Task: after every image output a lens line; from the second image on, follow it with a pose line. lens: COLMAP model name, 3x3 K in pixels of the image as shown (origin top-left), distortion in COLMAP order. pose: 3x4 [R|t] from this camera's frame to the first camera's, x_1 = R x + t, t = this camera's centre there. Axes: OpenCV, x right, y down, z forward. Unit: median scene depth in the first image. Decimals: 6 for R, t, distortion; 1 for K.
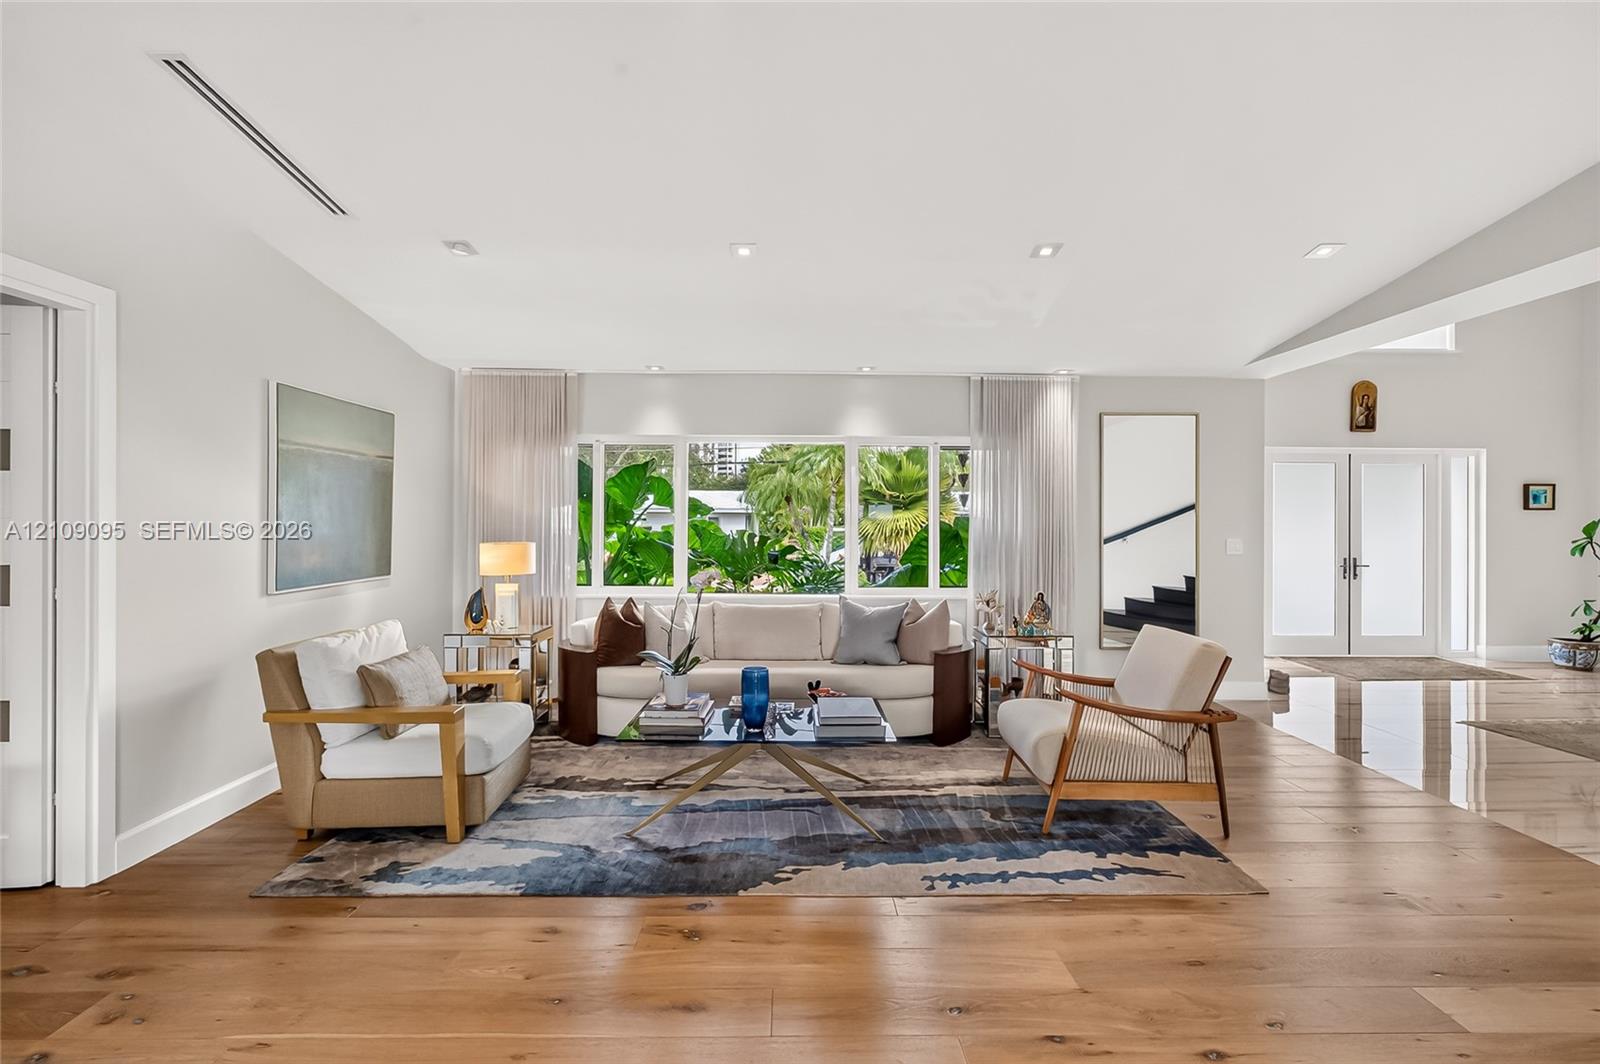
lens RADIAL K [[709.3, 0, 790.4], [0, 709.3, 525.0], [0, 0, 1]] dist [-0.009055, 0.002088]
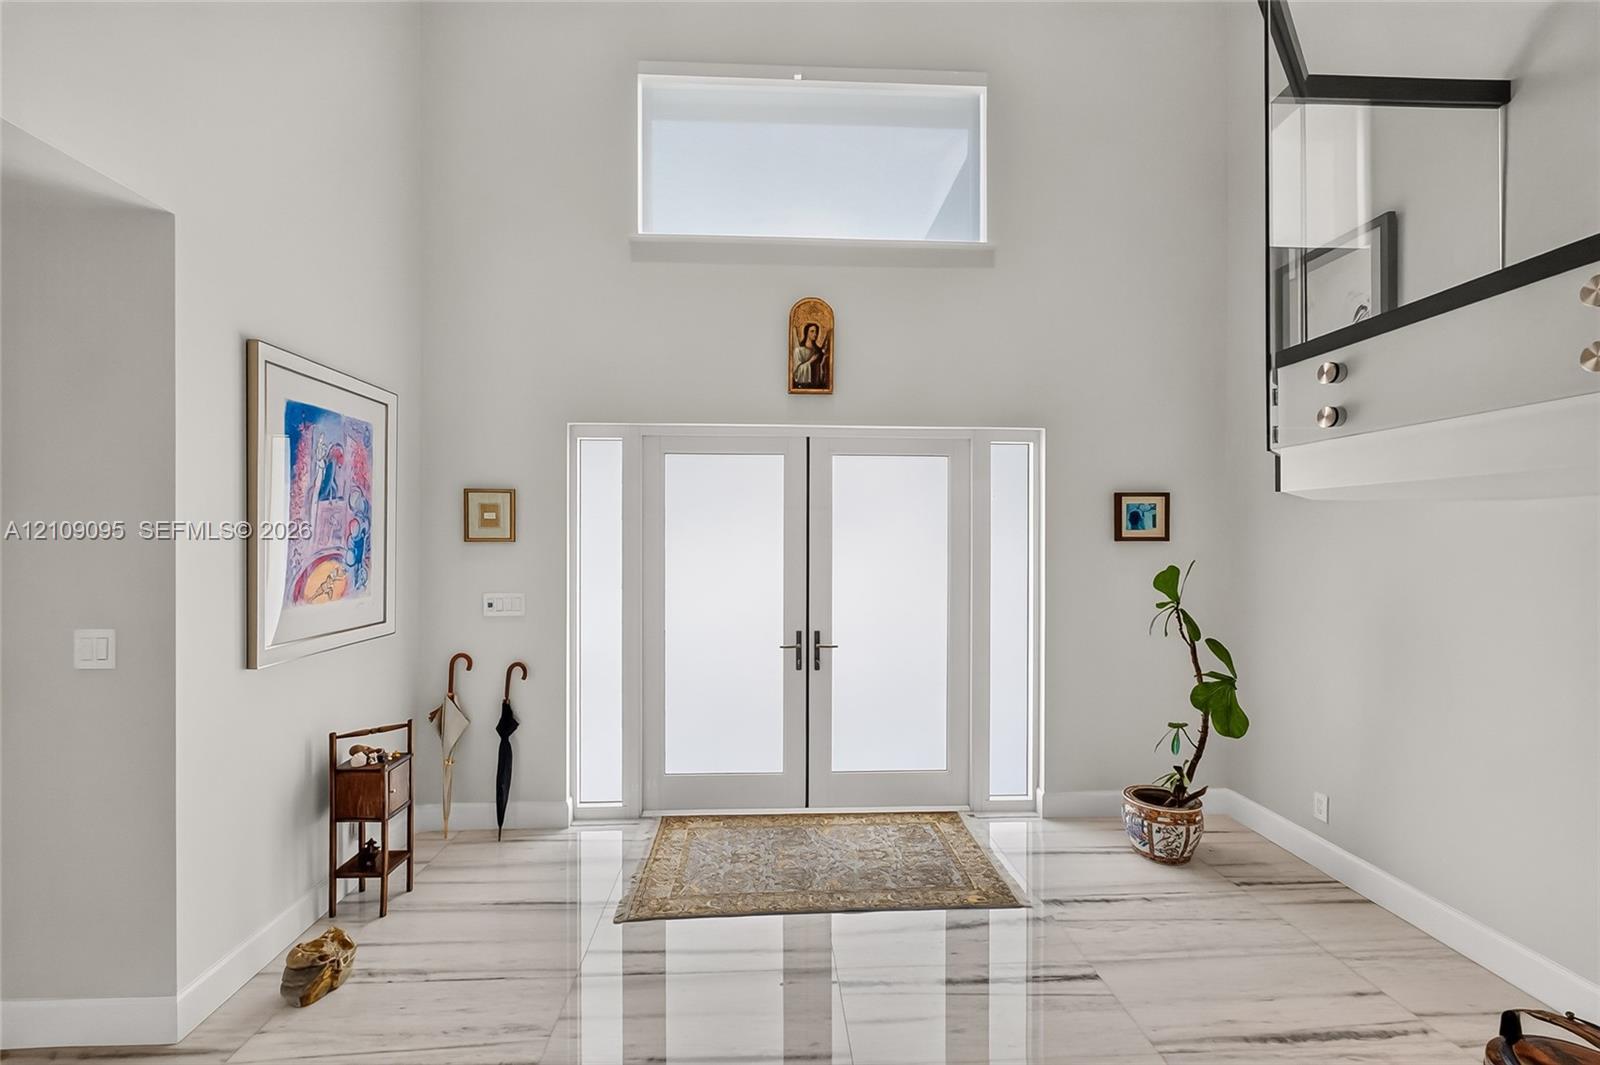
lens RADIAL K [[709.3, 0, 791.6], [0, 709.3, 541.9], [0, 0, 1]] dist [-0.009055, 0.002088]
pose [[0.999099, -0.003062, 0.042330, 0.825994], [0.003166, 0.999992, -0.002408, -0.021437], [-0.042322, 0.002540, 0.999101, 0.499953]]
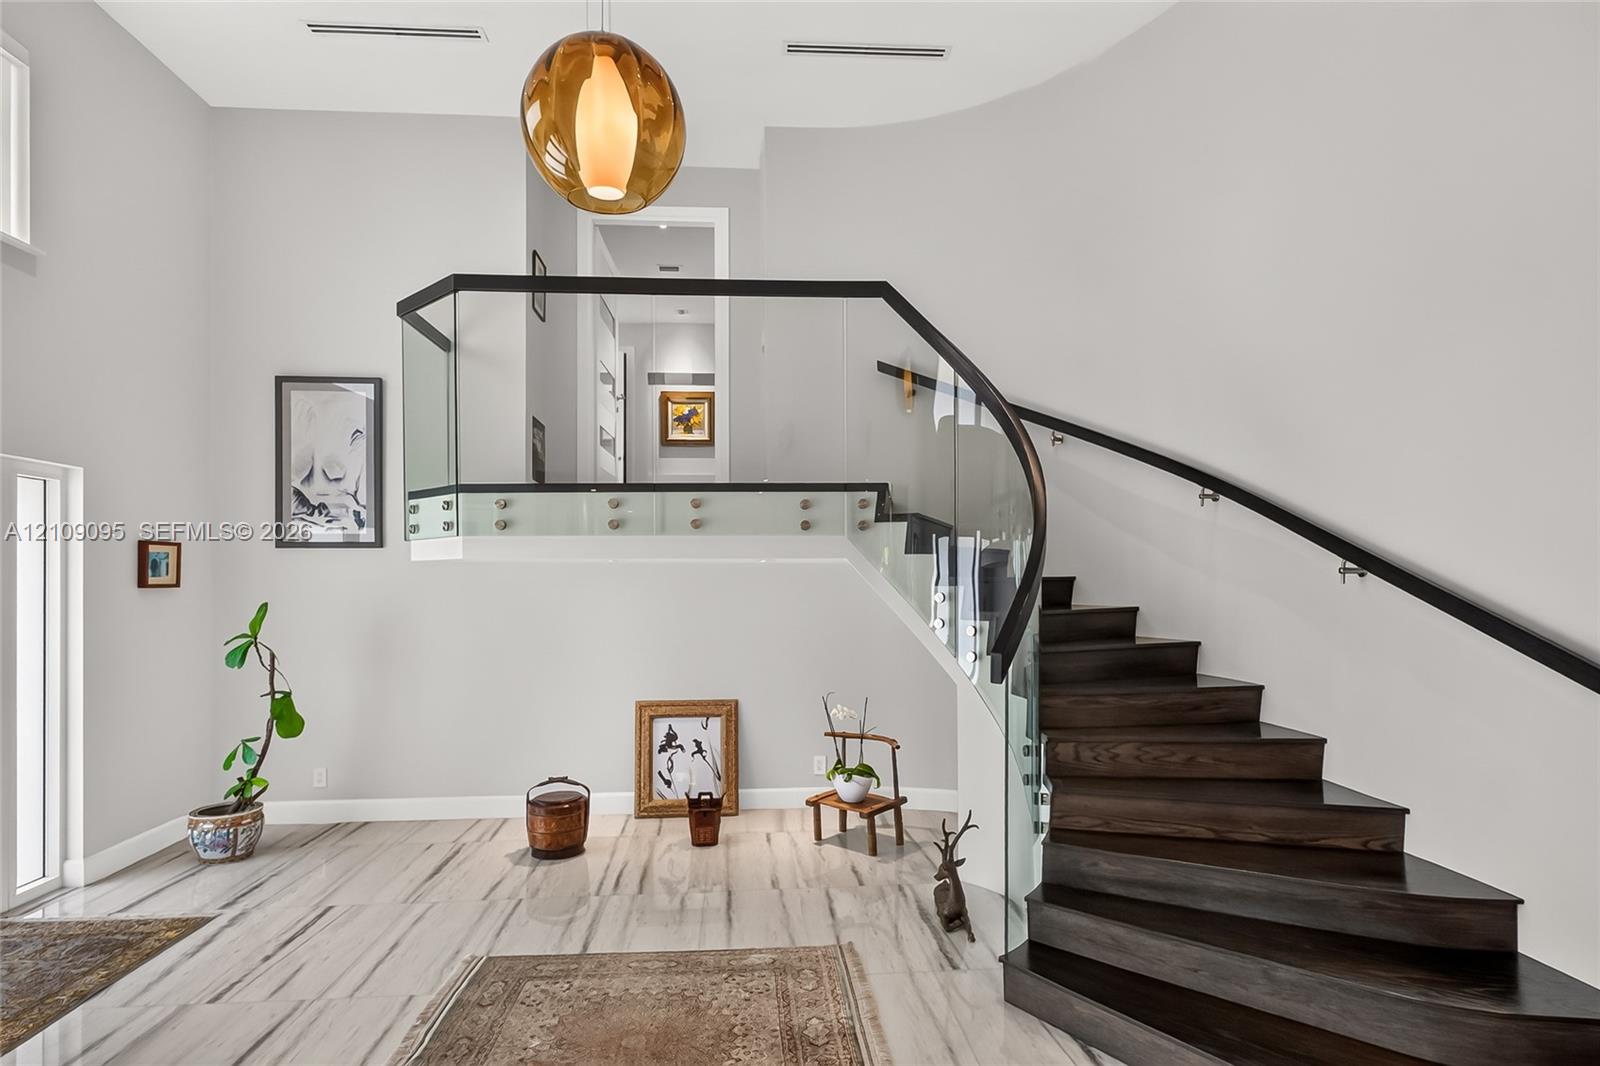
lens RADIAL K [[810.7, 0, 798.8], [0, 810.7, 569.9], [0, 0, 1]] dist [0.006454, -0.002435]
pose [[-0.069437, 0.010908, 0.997527, 0.398447], [0.012402, 0.999872, -0.010070, -0.024121], [-0.997509, 0.011672, -0.069564, 0.568018]]
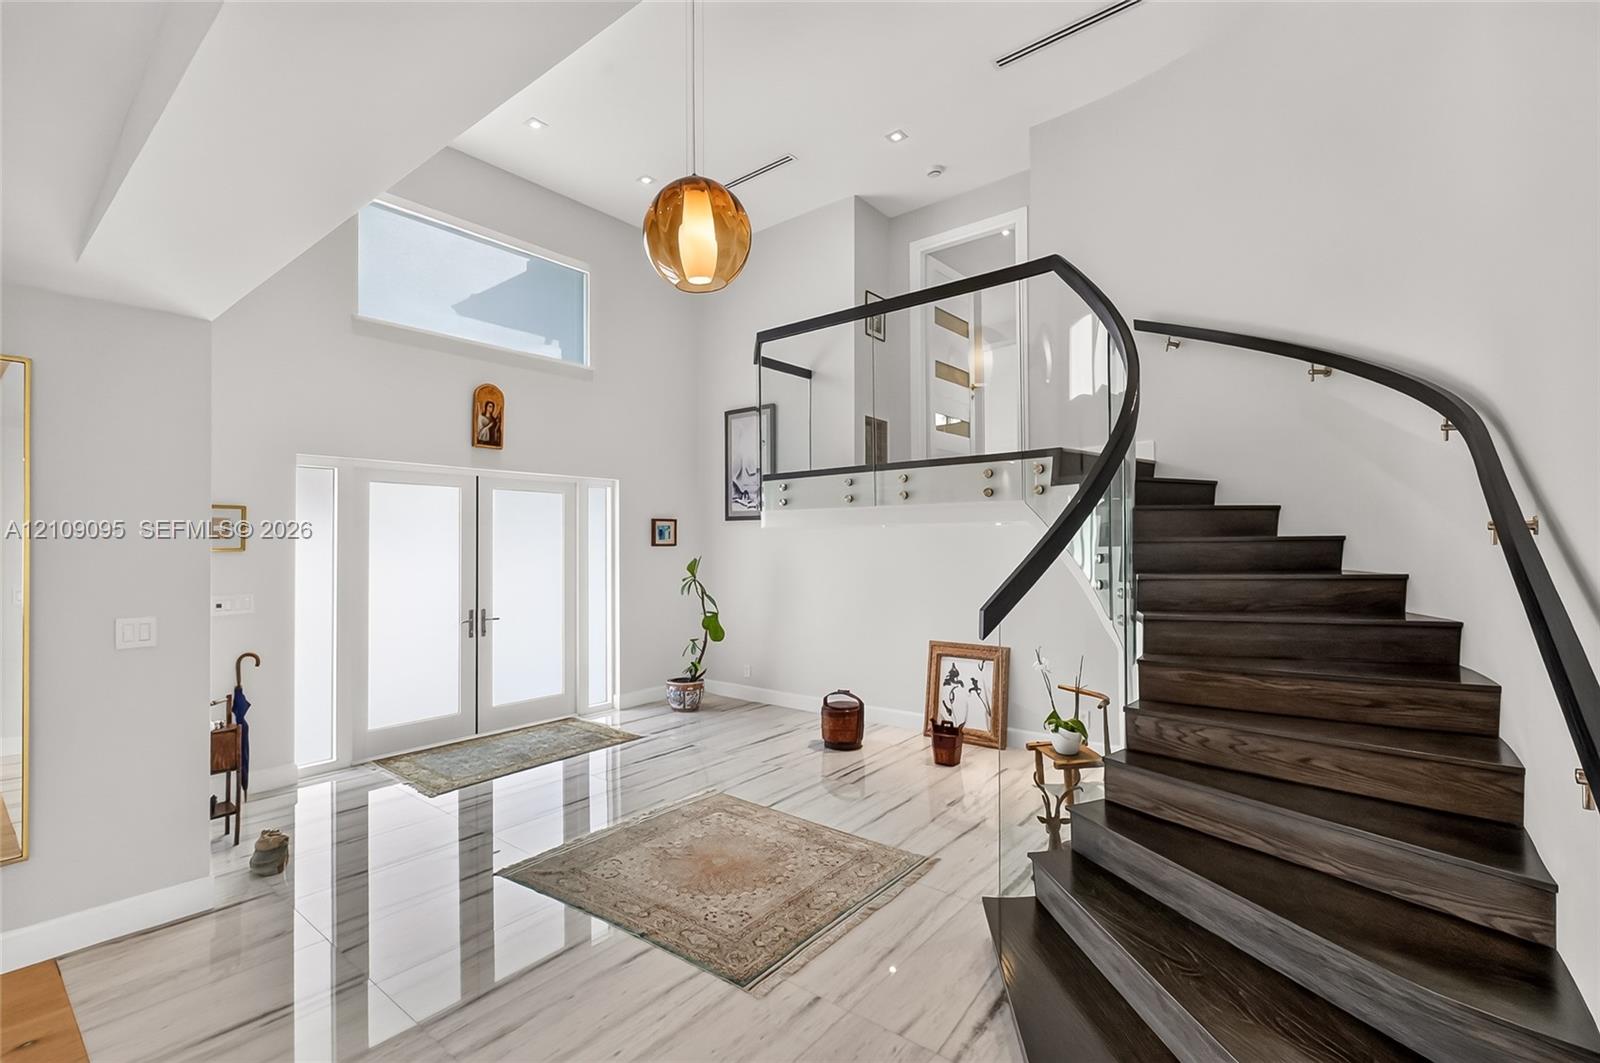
lens RADIAL K [[709.3, 0, 793.2], [0, 709.3, 527.1], [0, 0, 1]] dist [-0.009055, 0.002088]
pose [[0.631830, 0.010290, 0.775039, 0.444962], [0.014324, 0.999586, -0.024949, -0.021788], [-0.774975, 0.026865, 0.631421, 0.258175]]
